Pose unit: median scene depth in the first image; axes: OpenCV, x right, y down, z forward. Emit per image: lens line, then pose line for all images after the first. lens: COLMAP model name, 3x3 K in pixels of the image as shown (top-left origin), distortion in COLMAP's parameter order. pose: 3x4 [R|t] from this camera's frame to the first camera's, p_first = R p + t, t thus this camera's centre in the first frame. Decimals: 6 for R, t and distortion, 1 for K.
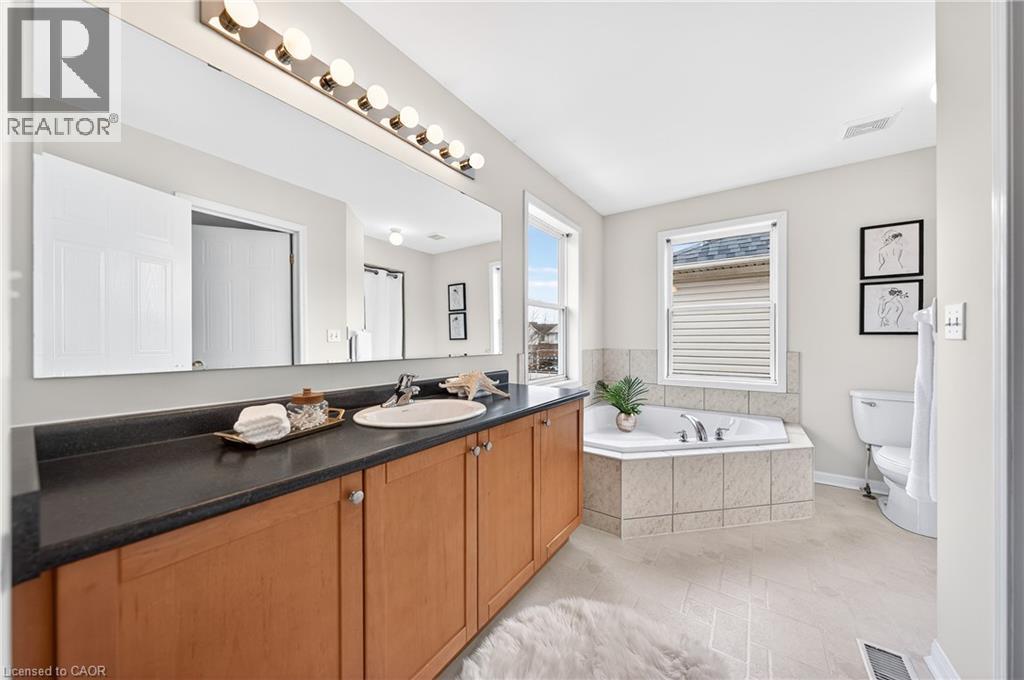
lens RADIAL K [[351.4, 0, 507.7], [0, 351.4, 339.6], [0, 0, 1]] dist [-0.001706, -0.000141]
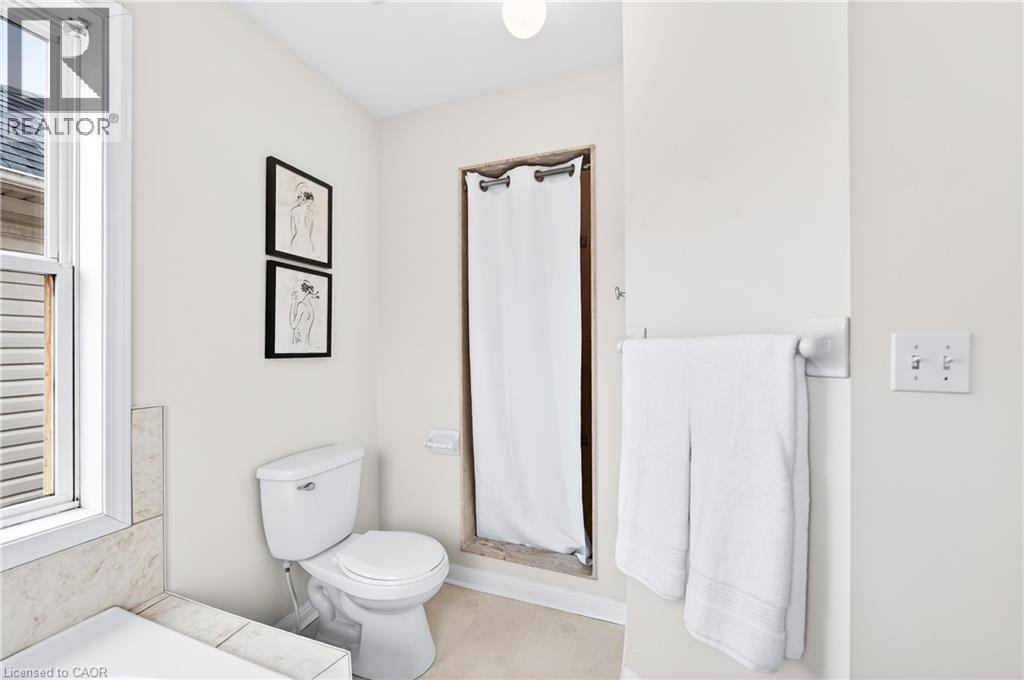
lens RADIAL K [[397.8, 0, 512.0], [0, 397.8, 340.0], [0, 0, 1]] dist [-0.000548, 0.000018]
pose [[-0.256221, 0.009105, 0.966575, 0.149230], [0.001803, 0.999958, -0.008942, -0.015944], [-0.966616, -0.000549, -0.256227, 0.359897]]
